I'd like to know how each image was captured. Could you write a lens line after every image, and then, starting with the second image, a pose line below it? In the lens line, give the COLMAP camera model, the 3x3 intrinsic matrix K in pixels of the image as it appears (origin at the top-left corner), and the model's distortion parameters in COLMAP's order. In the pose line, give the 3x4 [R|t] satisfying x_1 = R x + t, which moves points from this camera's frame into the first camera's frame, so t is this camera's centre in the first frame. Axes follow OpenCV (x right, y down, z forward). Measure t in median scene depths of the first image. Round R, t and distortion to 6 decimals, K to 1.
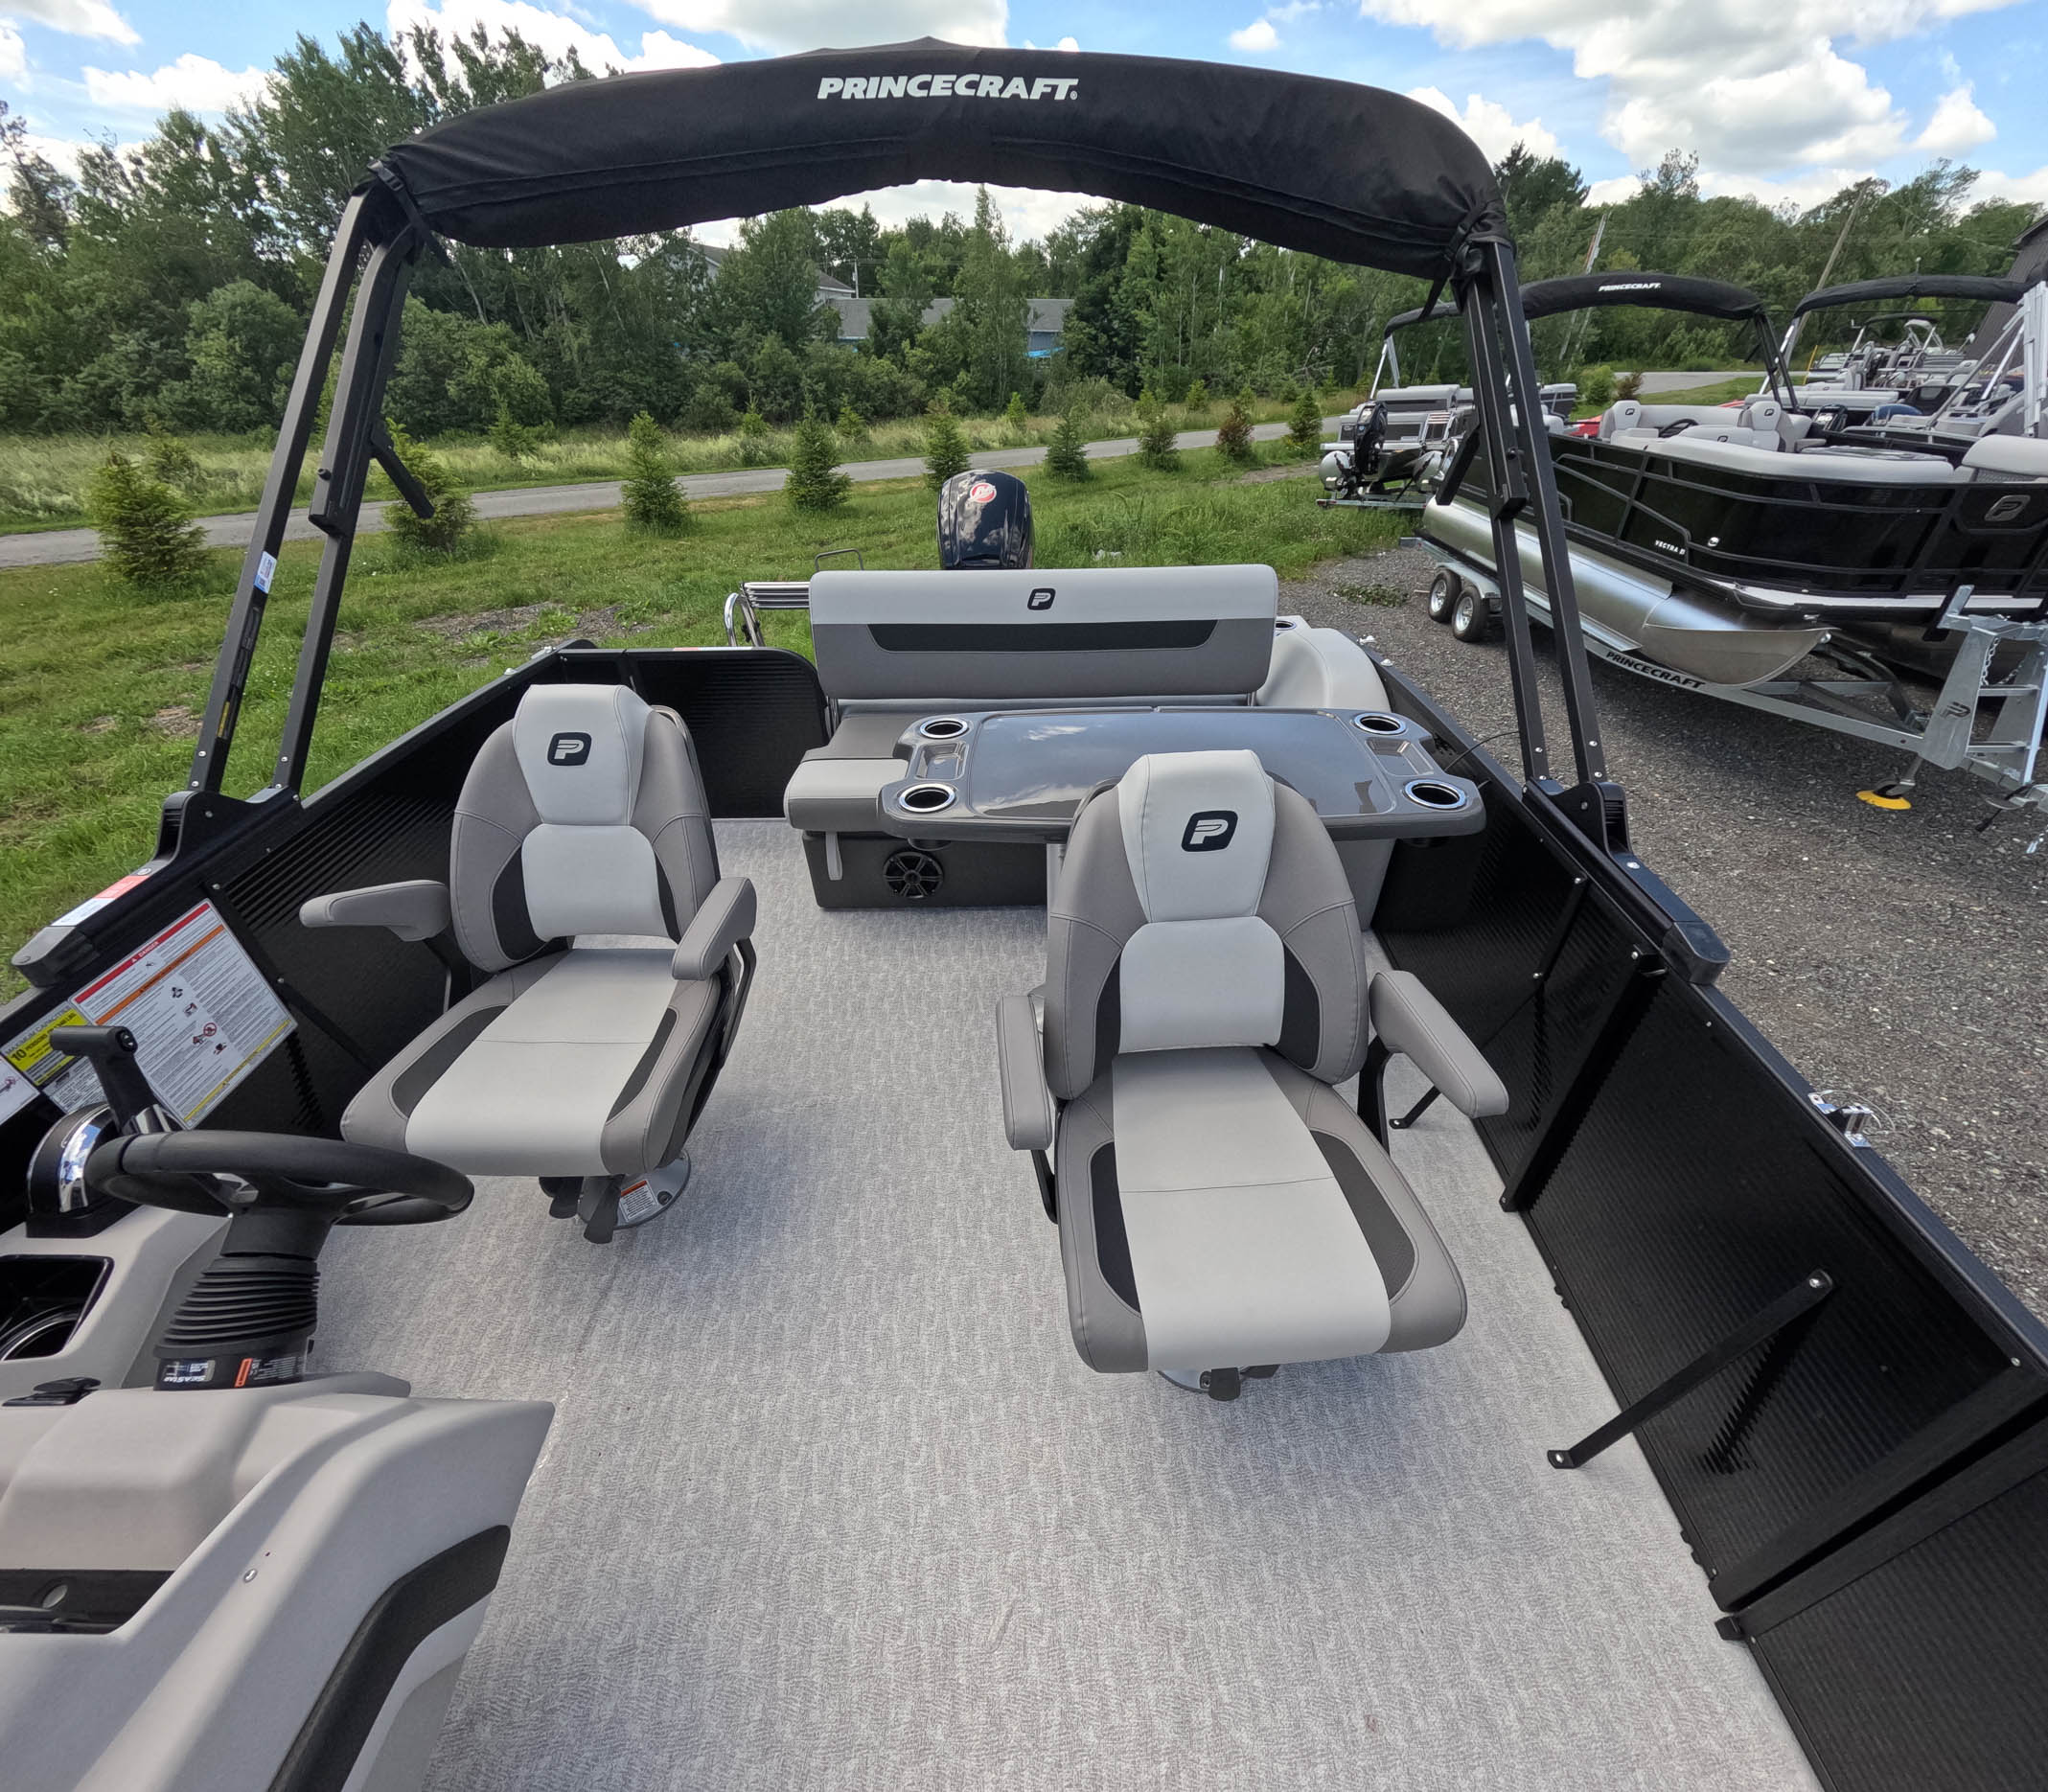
lens RADIAL K [[834.2, 0, 1024.0], [0, 834.2, 896.0], [0, 0, 1]] dist [-0.001042, 0.001023]
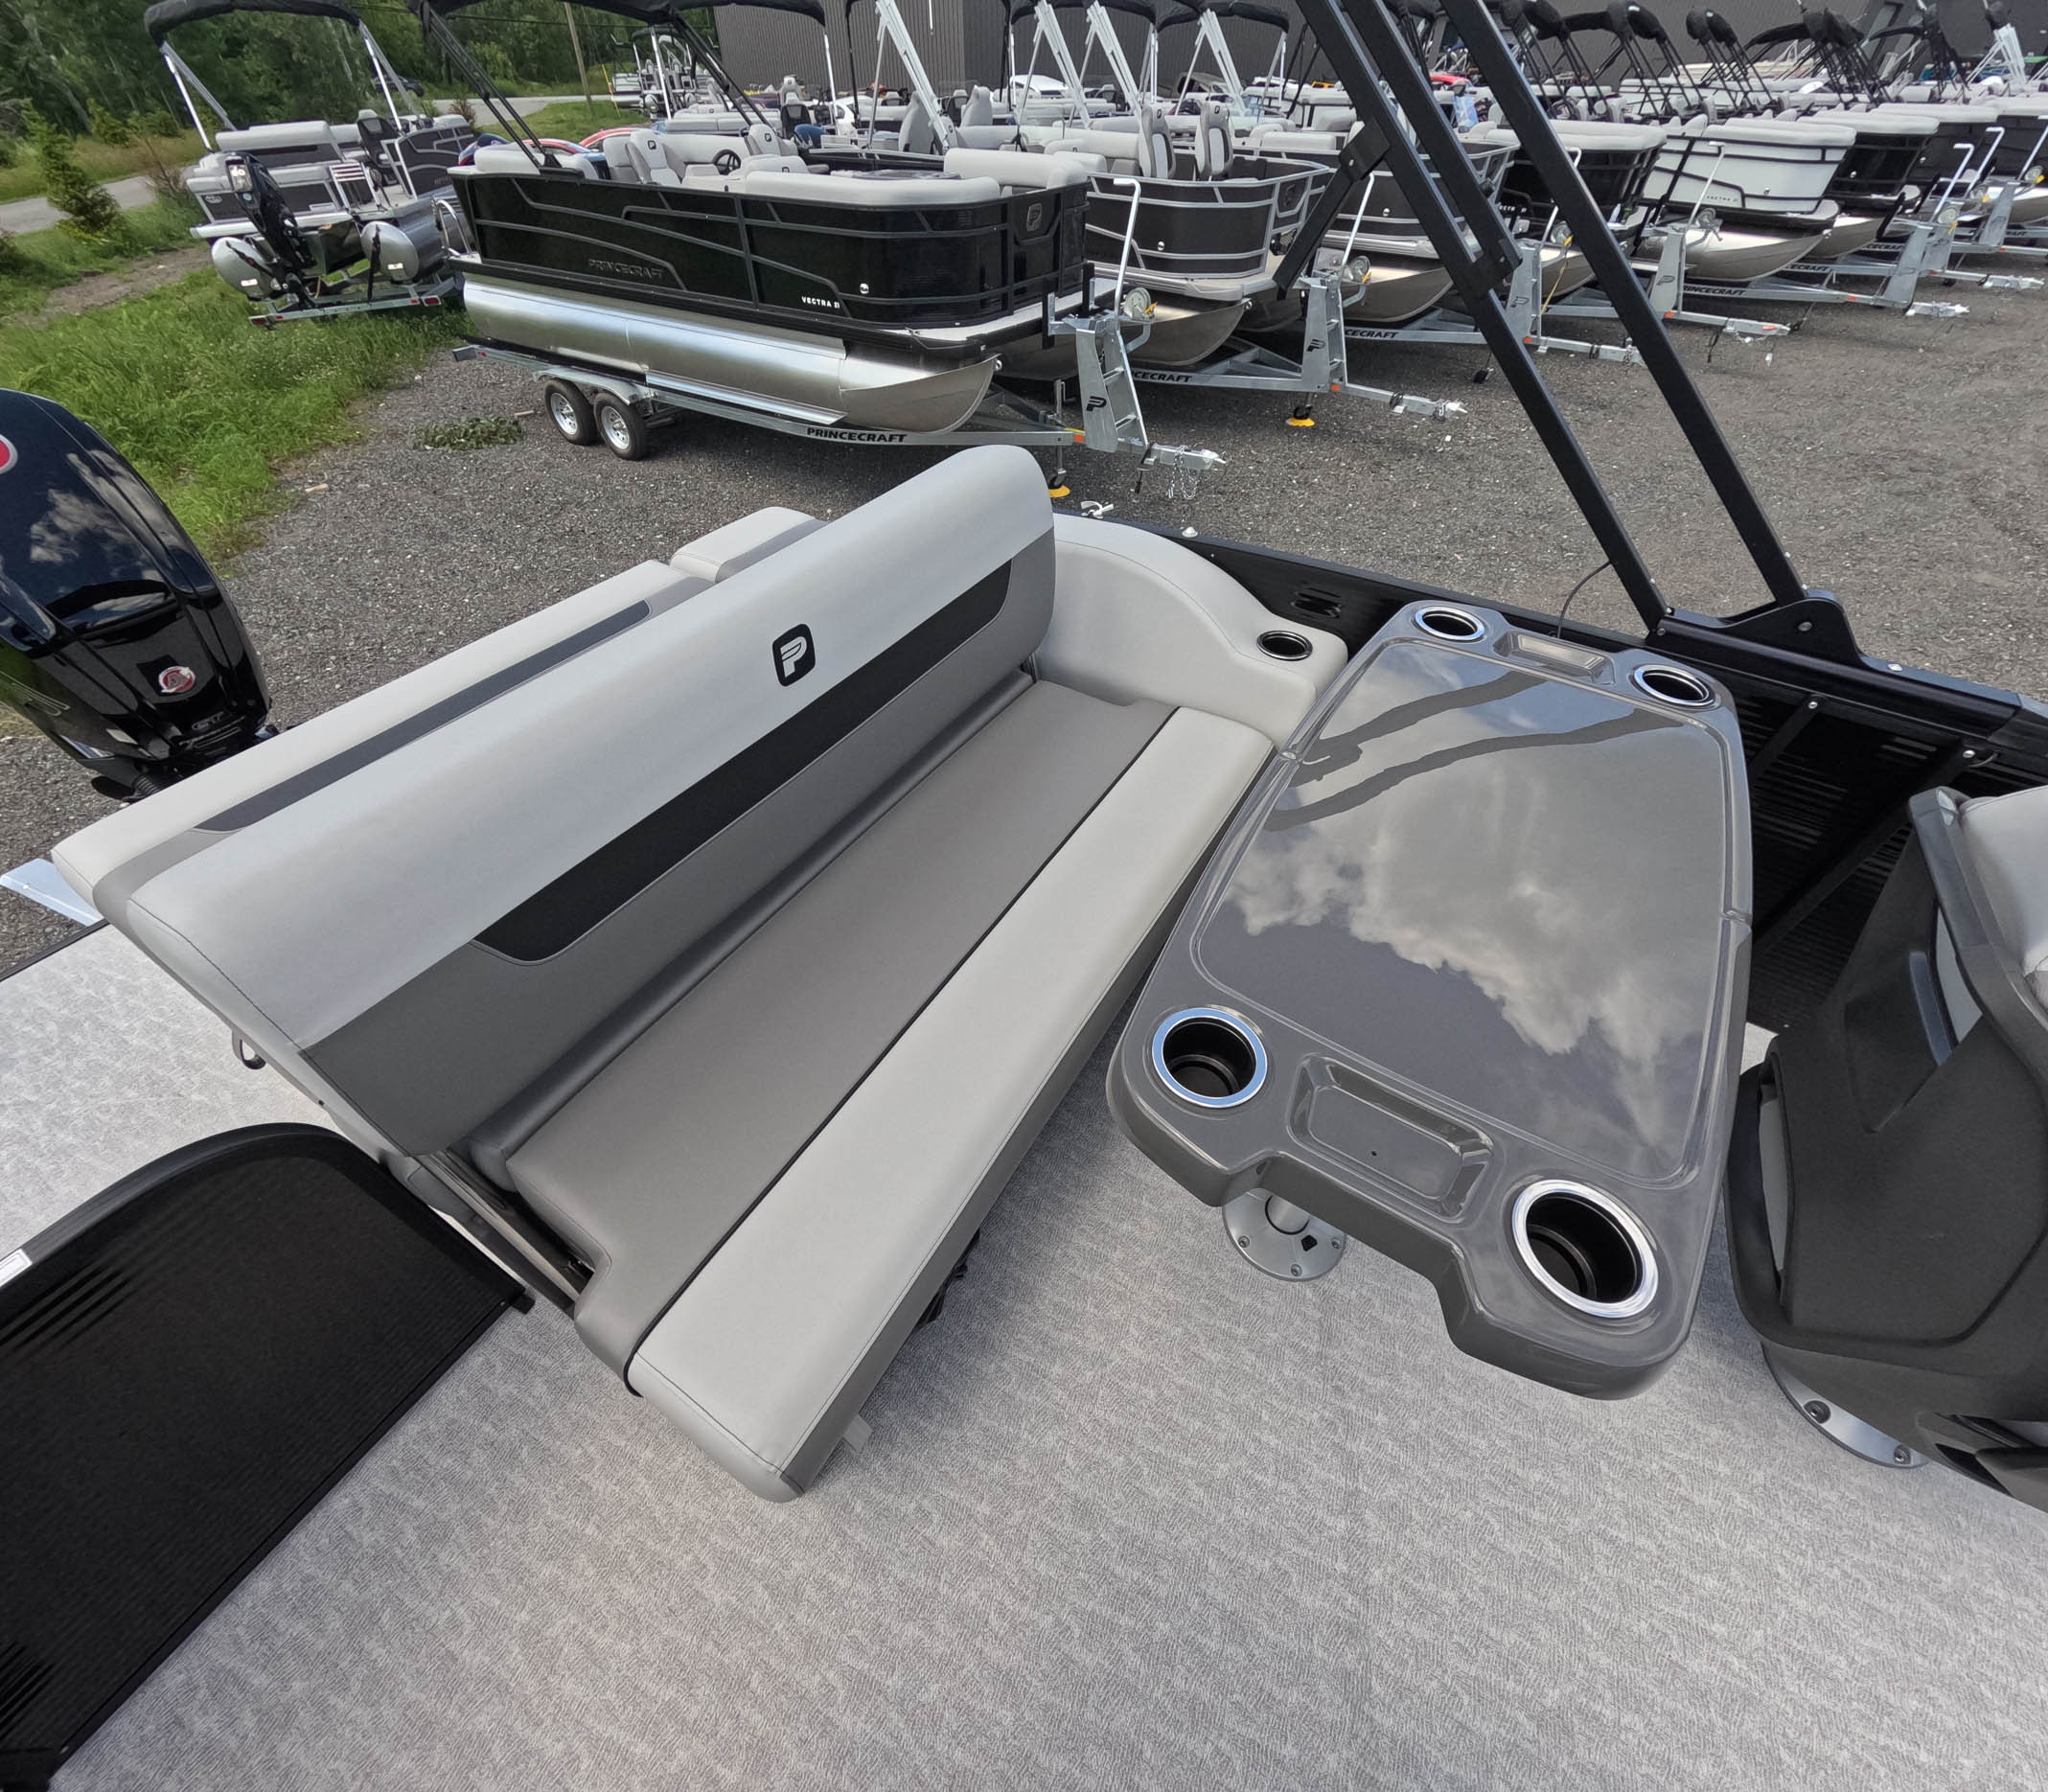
lens RADIAL K [[834.2, 0, 1024.0], [0, 834.2, 896.0], [0, 0, 1]] dist [-0.001042, 0.001023]
pose [[0.510766, -0.606223, 0.609600, -0.104421], [0.473341, 0.790215, 0.389240, -0.141690], [-0.717682, 0.089738, 0.690565, 0.232547]]
